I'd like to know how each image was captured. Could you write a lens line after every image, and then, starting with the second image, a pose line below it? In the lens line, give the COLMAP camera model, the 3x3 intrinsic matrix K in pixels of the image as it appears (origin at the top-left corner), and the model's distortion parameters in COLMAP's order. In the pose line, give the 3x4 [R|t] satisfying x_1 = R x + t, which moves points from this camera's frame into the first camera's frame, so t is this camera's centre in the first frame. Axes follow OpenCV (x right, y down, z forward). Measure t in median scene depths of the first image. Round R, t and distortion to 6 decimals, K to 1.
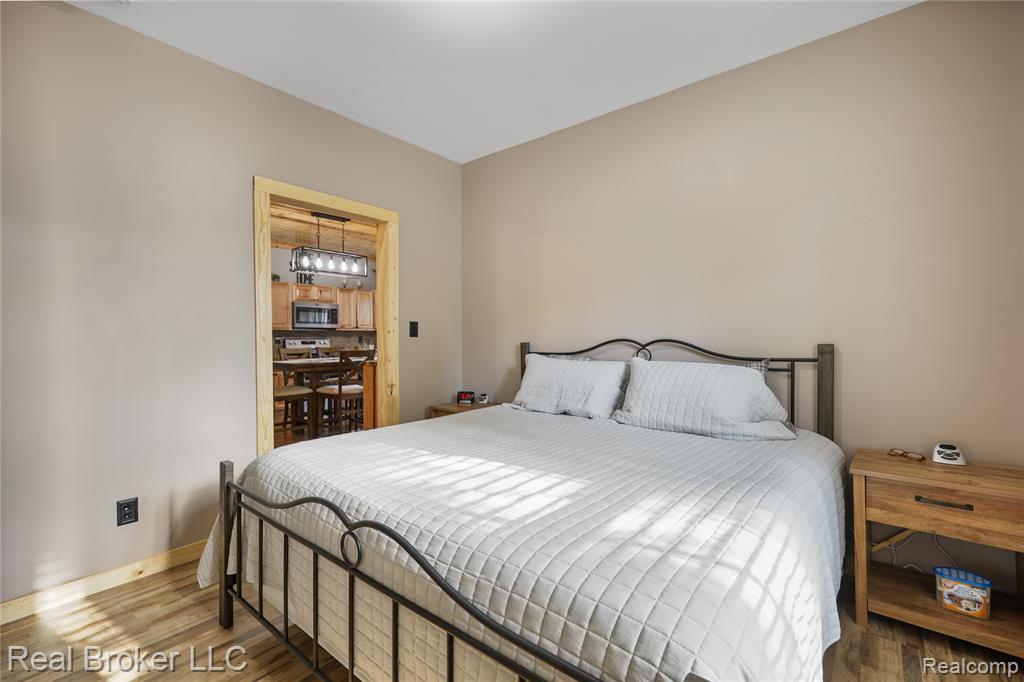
lens RADIAL K [[444.2, 0, 512.9], [0, 444.2, 335.7], [0, 0, 1]] dist [0.000365, -0.000109]
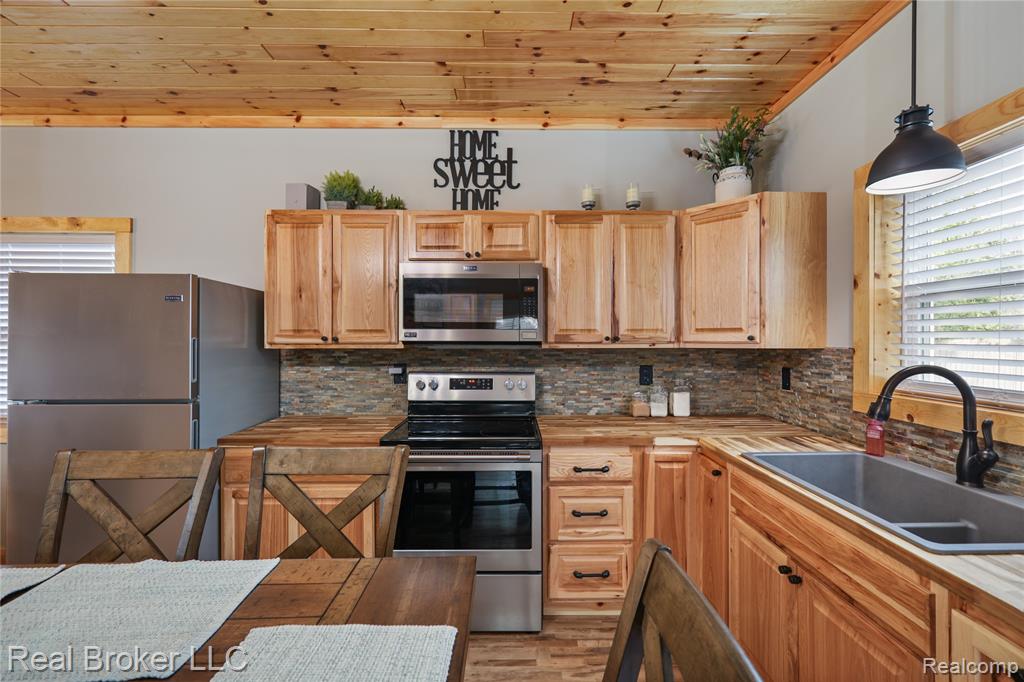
lens RADIAL K [[442.0, 0, 514.3], [0, 442.0, 339.4], [0, 0, 1]] dist [-0.000907, -0.000681]
pose [[0.640451, 0.003036, -0.767993, -0.174079], [-0.003160, 0.999994, 0.001318, -0.019521], [0.767992, 0.001583, 0.640457, 0.797540]]
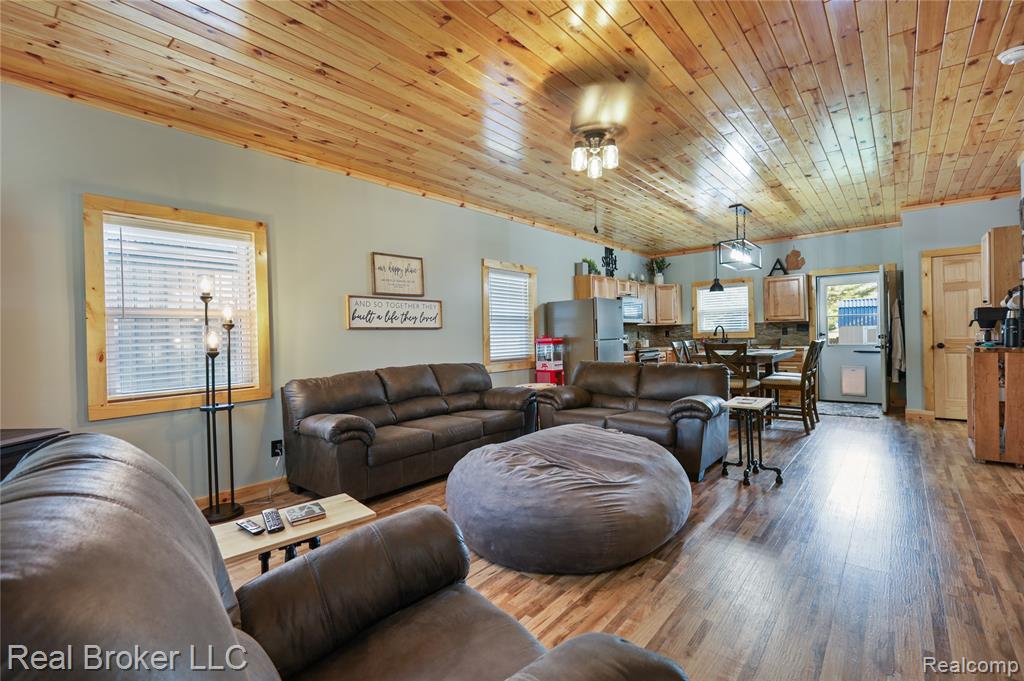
lens RADIAL K [[454.8, 0, 512.8], [0, 454.8, 337.9], [0, 0, 1]] dist [-0.001123, -0.000030]
pose [[0.999600, -0.021385, -0.018499, -0.670202], [0.021422, 0.999769, 0.001763, 0.008386], [0.018457, -0.002158, 0.999827, -0.024014]]
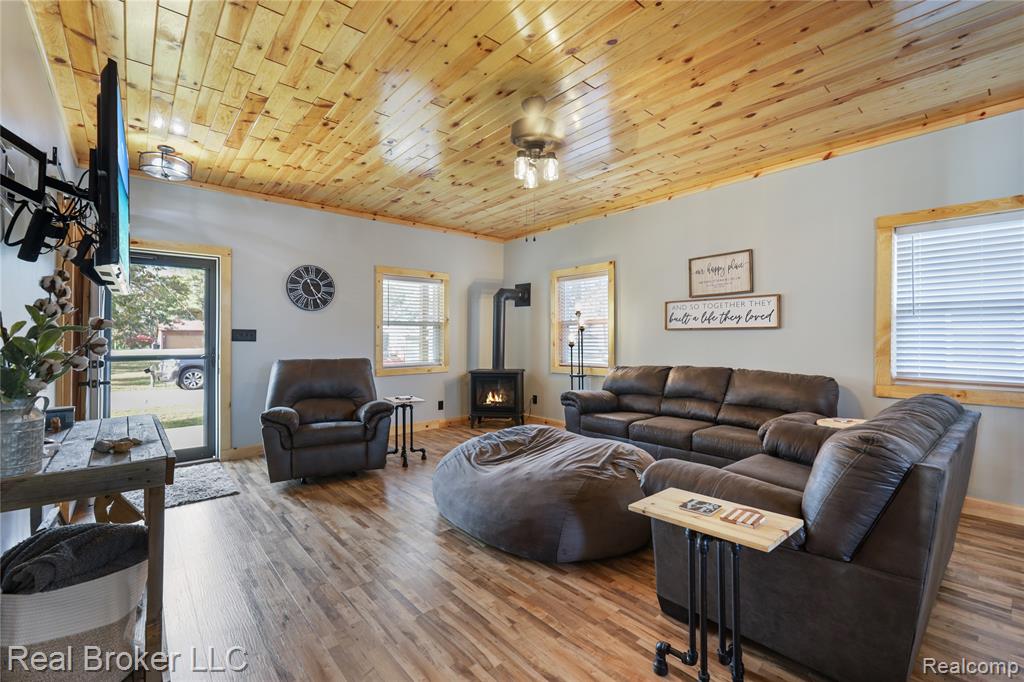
lens RADIAL K [[444.2, 0, 512.9], [0, 444.2, 335.7], [0, 0, 1]] dist [0.000365, -0.000109]
pose [[-0.178587, -0.005372, -0.983909, -0.226037], [-0.001767, 0.999985, -0.005139, 0.006438], [0.983922, 0.000821, -0.178594, 0.402682]]
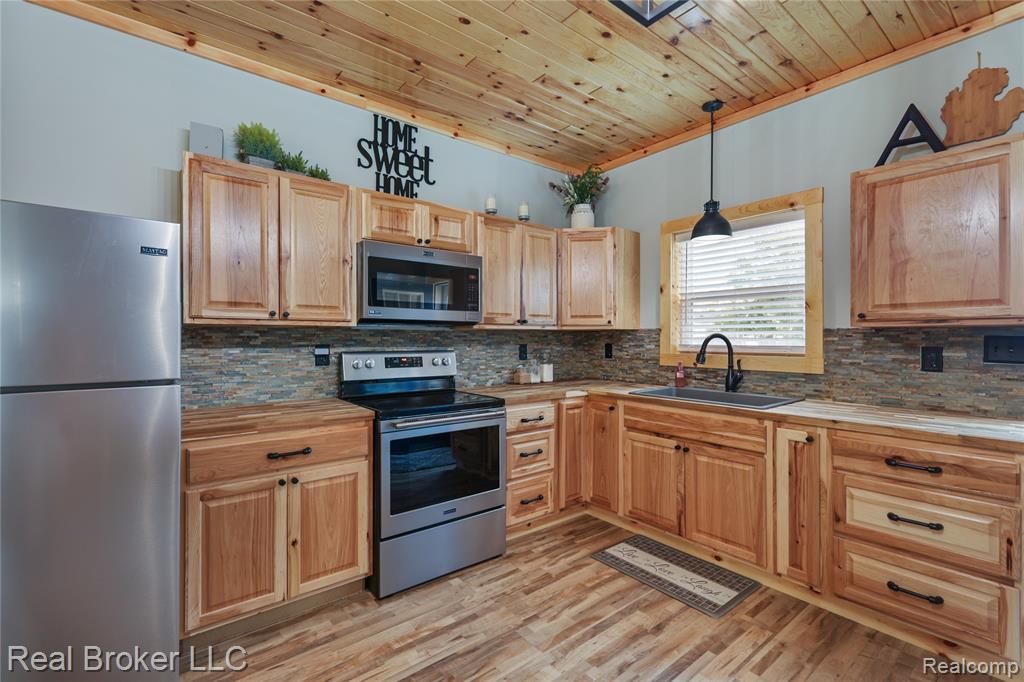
lens RADIAL K [[457.4, 0, 512.5], [0, 457.4, 339.2], [0, 0, 1]] dist [0.001222, 0.000229]
pose [[0.977693, 0.003042, -0.210019, -0.291260], [-0.003301, 0.999994, -0.000882, -0.003337], [0.210015, 0.001556, 0.977697, 0.644566]]
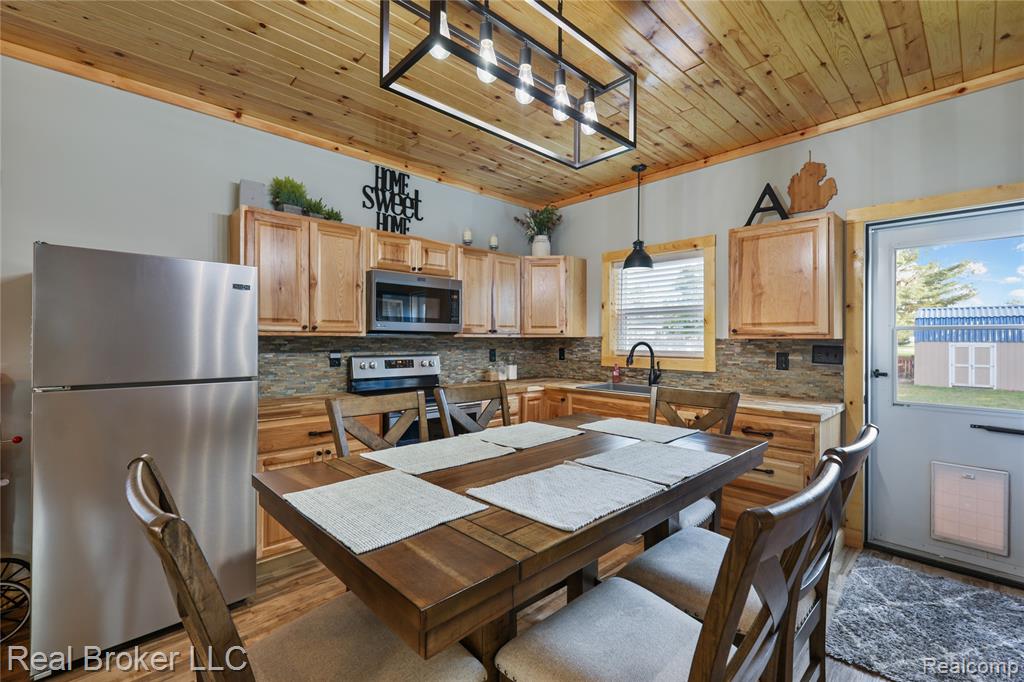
lens RADIAL K [[448.5, 0, 512.6], [0, 448.5, 339.2], [0, 0, 1]] dist [-0.000504, 0.000154]
pose [[0.992063, 0.005312, -0.125627, -0.283568], [-0.005843, 0.999975, -0.003862, -0.008747], [0.125603, 0.004566, 0.992070, 0.550138]]
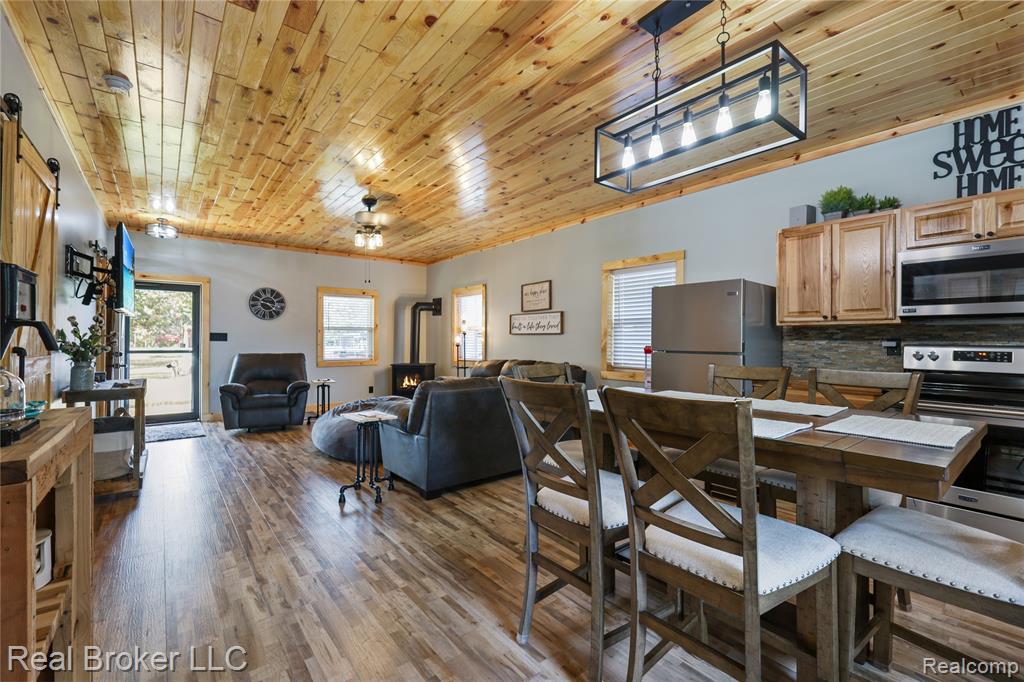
lens RADIAL K [[442.0, 0, 514.3], [0, 442.0, 339.4], [0, 0, 1]] dist [-0.000907, -0.000681]
pose [[-0.213181, -0.000329, -0.977013, -0.023787], [-0.006420, 0.999979, 0.001064, 0.003532], [0.976992, 0.006500, -0.213179, 0.694384]]
